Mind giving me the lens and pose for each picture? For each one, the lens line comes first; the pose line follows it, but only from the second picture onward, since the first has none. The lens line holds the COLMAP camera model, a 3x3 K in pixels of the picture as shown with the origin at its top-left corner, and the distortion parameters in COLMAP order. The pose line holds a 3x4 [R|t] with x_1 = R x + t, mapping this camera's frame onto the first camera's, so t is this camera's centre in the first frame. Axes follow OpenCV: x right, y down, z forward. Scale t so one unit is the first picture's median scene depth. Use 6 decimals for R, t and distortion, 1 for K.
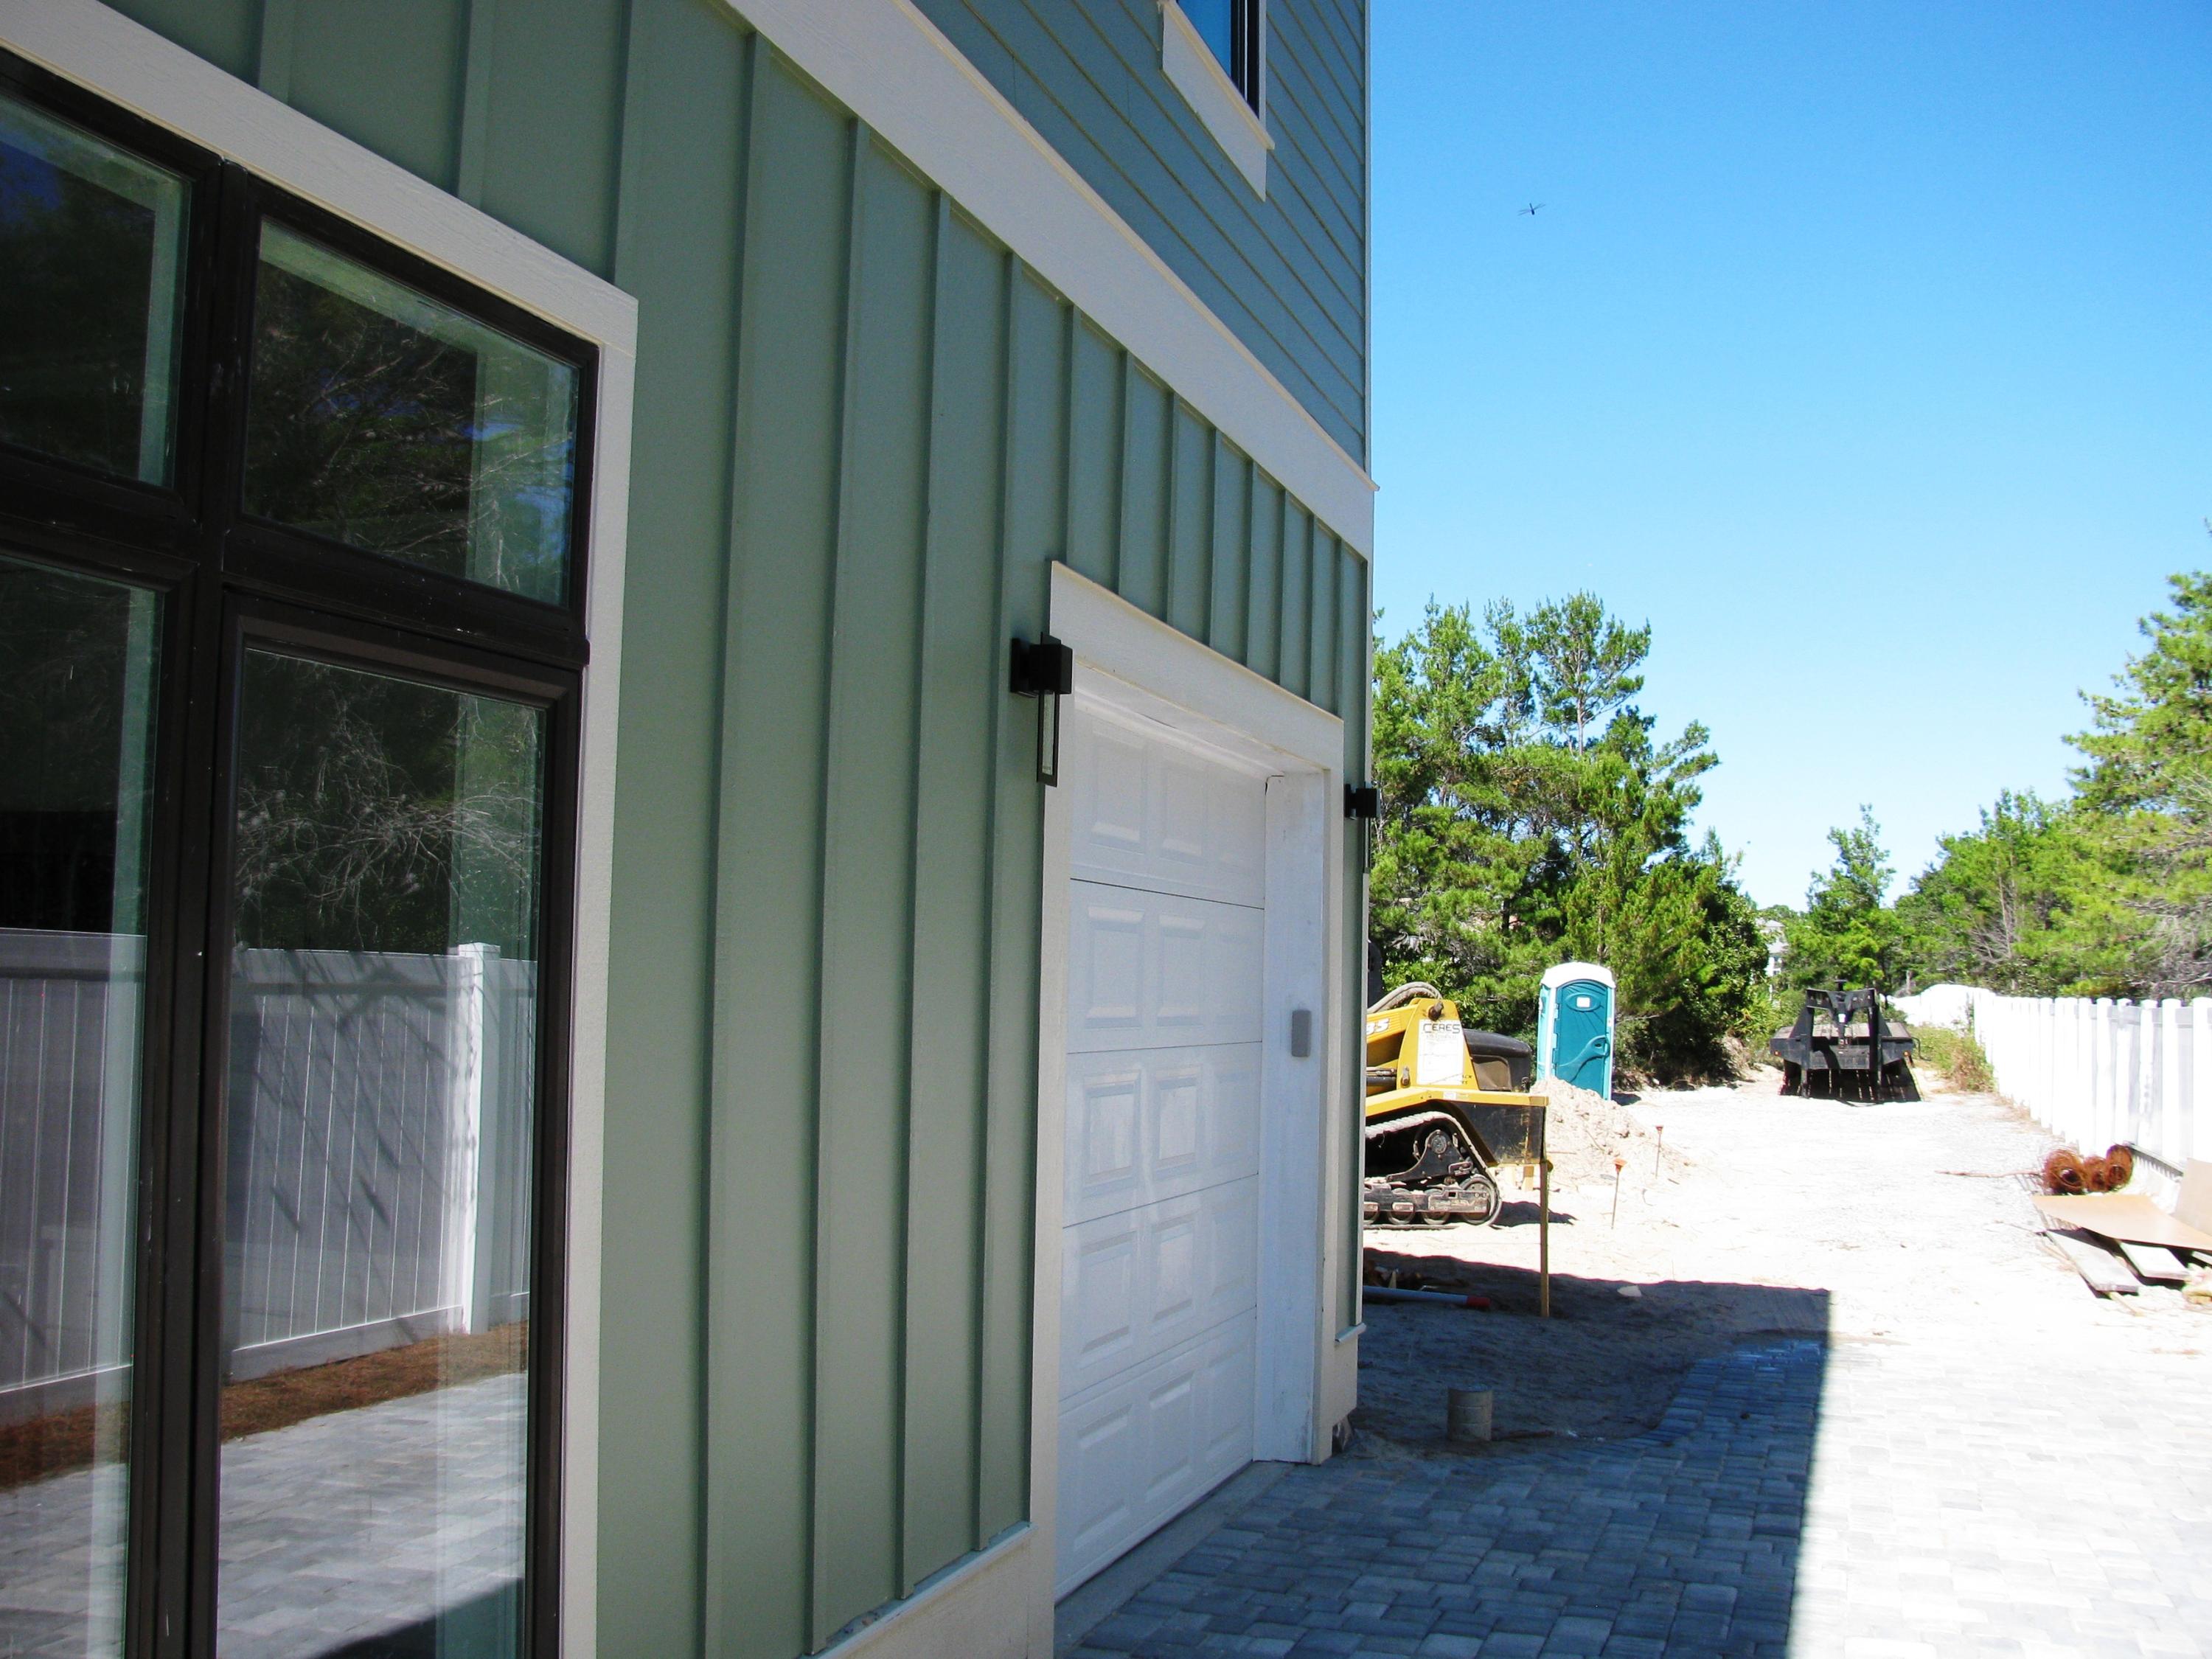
lens RADIAL K [[2191.5, 0, 1106.0], [0, 2191.5, 829.5], [0, 0, 1]] dist [-0.652021, 2.276560]
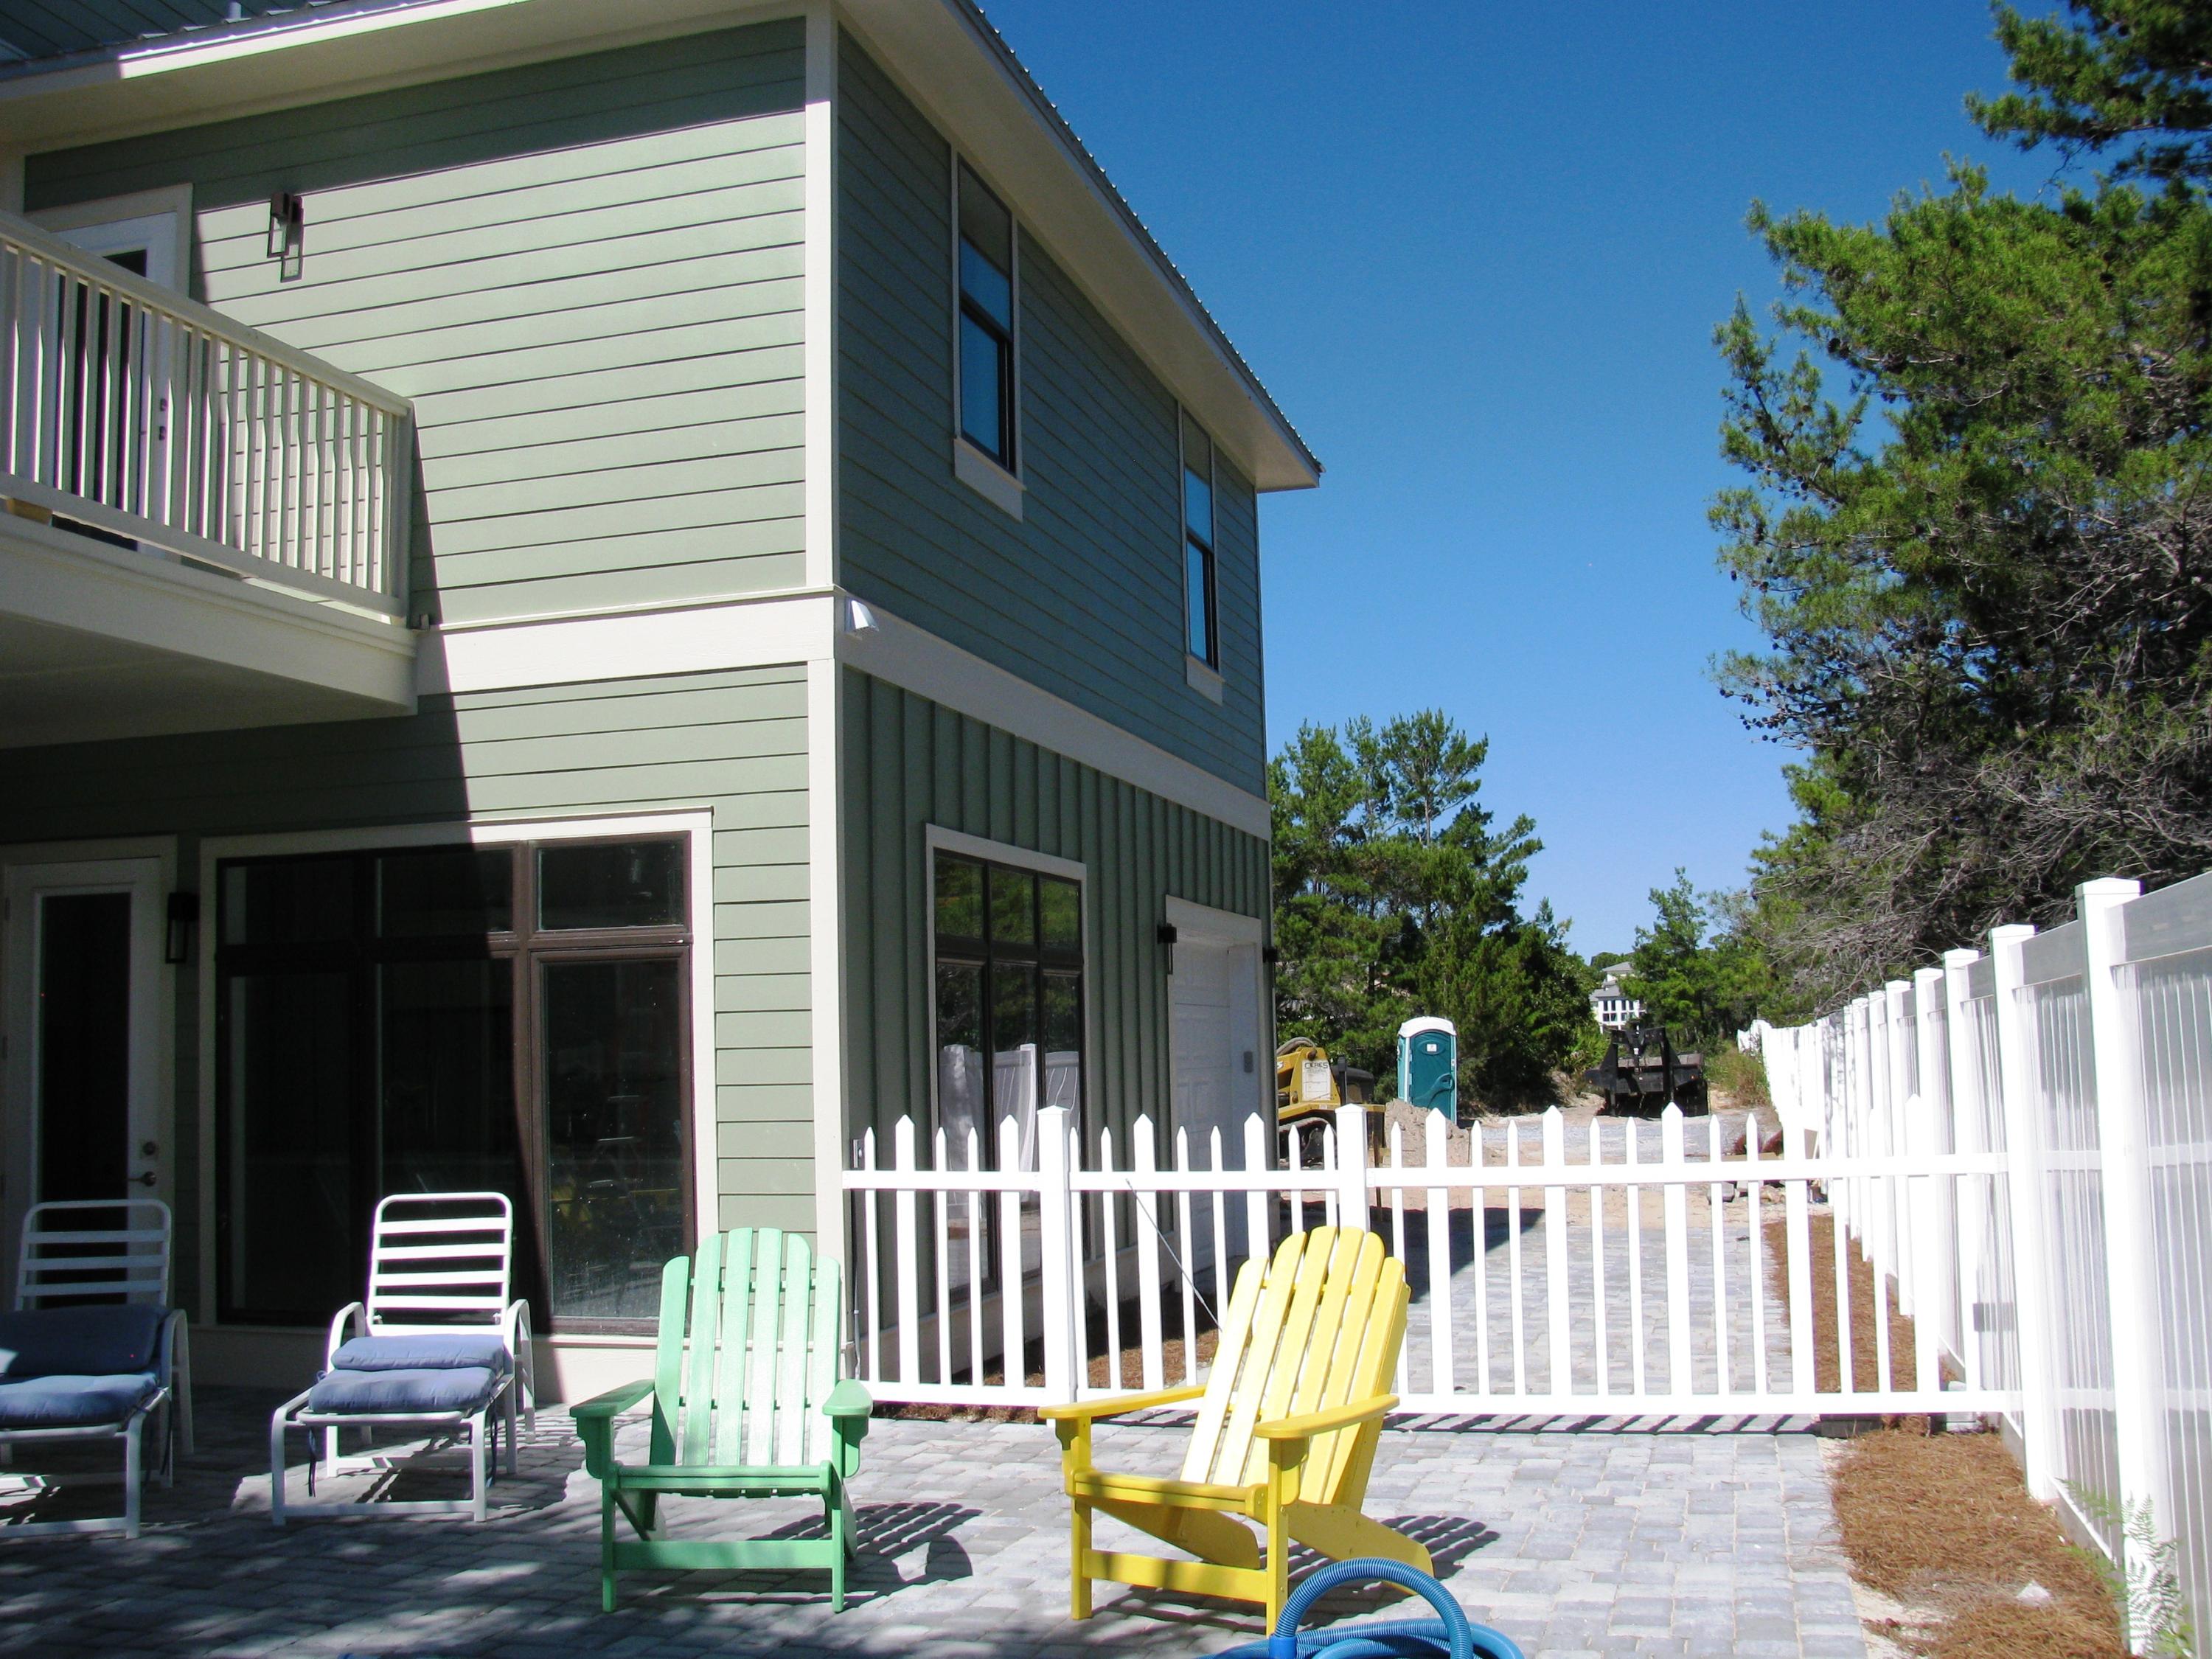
lens RADIAL K [[2191.5, 0, 1106.0], [0, 2191.5, 829.5], [0, 0, 1]] dist [-0.652021, 2.276560]
pose [[0.997868, -0.030324, 0.057784, -0.033038], [0.031964, 0.999106, -0.027674, -0.016264], [-0.056893, 0.029462, 0.997945, -0.226714]]
